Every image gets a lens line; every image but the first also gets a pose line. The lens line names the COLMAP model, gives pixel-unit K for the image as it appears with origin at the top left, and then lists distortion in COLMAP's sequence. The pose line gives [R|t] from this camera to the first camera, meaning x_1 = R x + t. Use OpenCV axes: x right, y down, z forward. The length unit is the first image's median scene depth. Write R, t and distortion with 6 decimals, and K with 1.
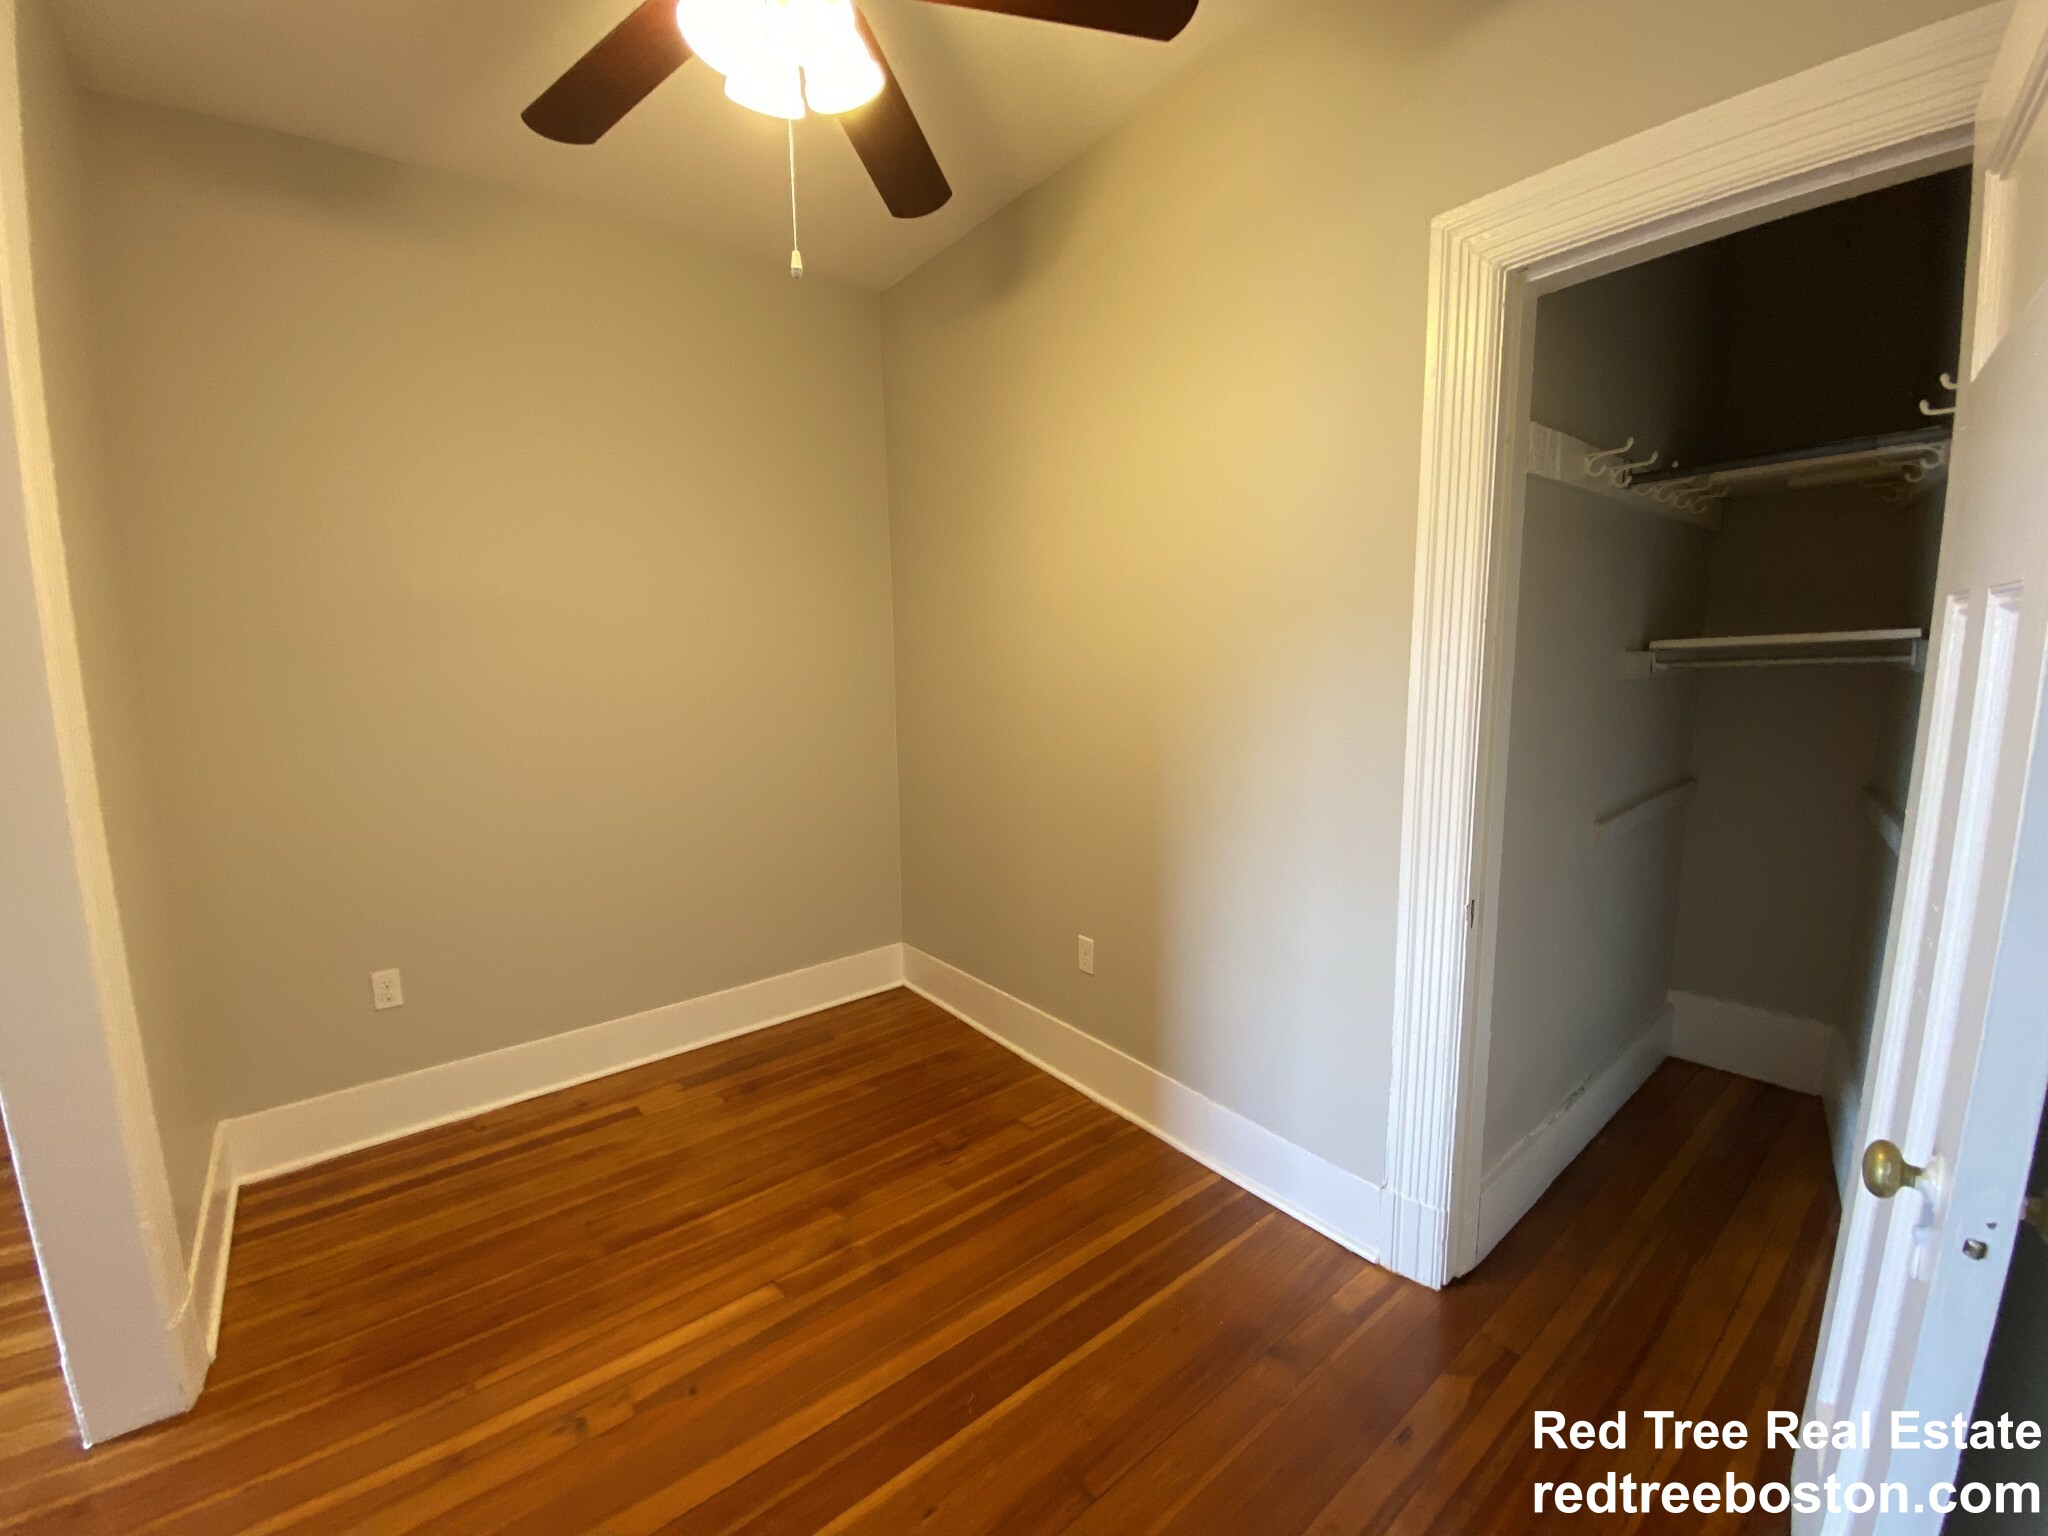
lens RADIAL K [[821.0, 0, 1015.2], [0, 821.0, 777.0], [0, 0, 1]] dist [-0.010709, -0.009693]
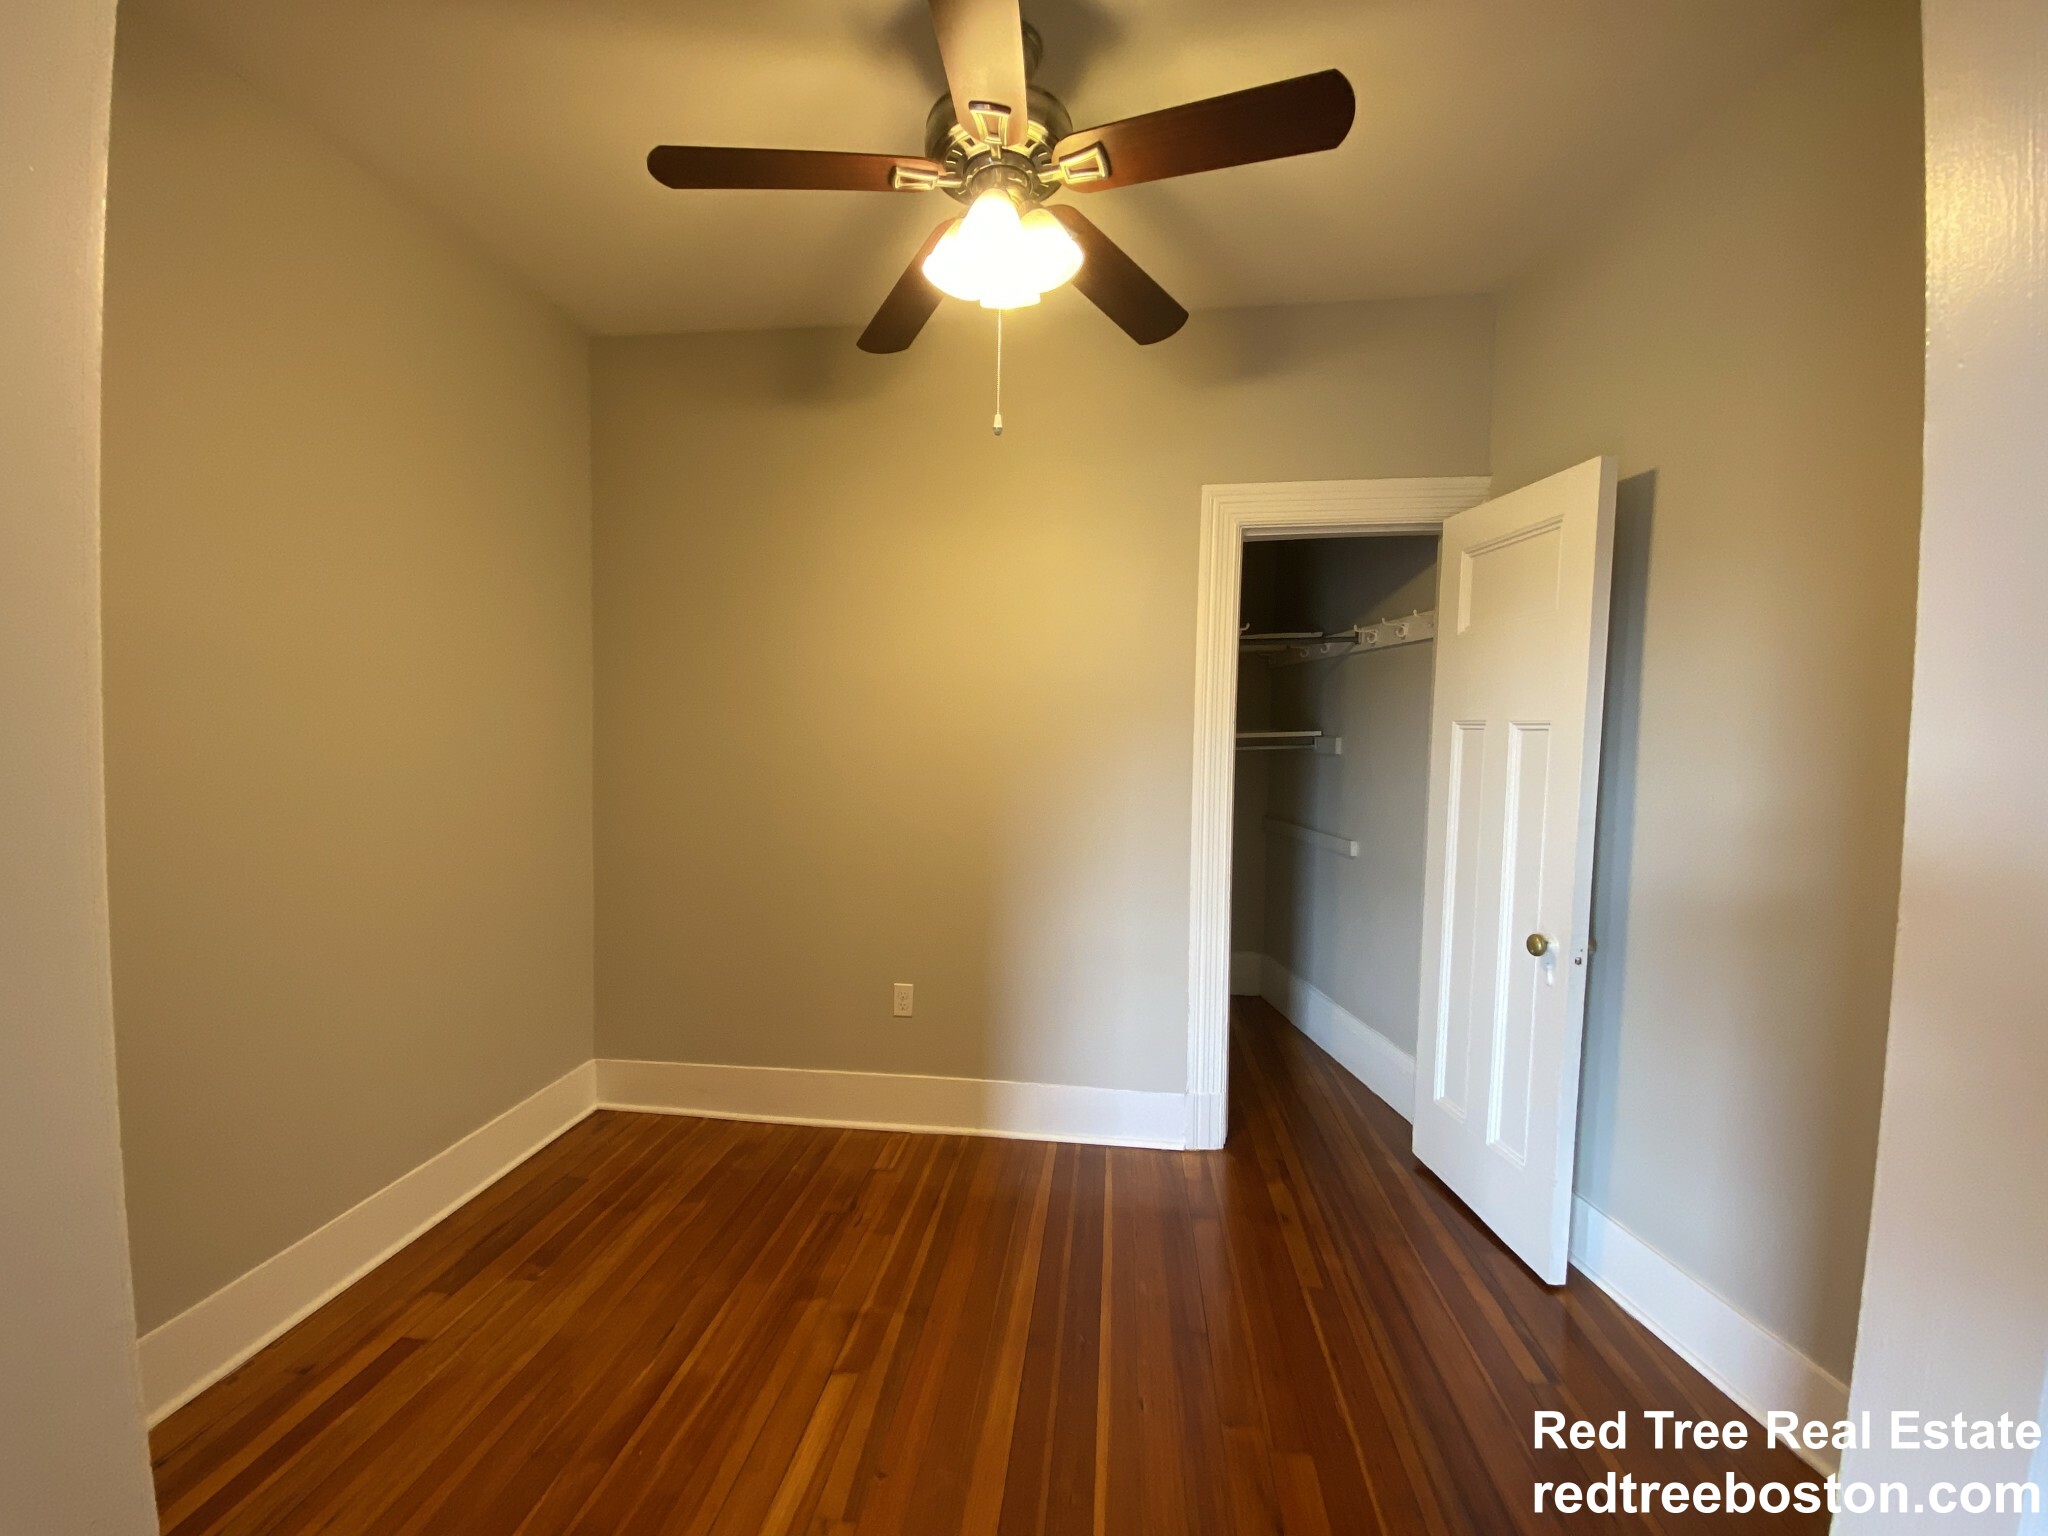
lens RADIAL K [[821.0, 0, 1015.2], [0, 821.0, 777.0], [0, 0, 1]] dist [-0.010709, -0.009693]
pose [[0.711776, -0.008826, 0.702351, -0.651729], [0.083791, 0.993848, -0.072427, 0.009344], [-0.697390, 0.110403, 0.708137, 0.076938]]
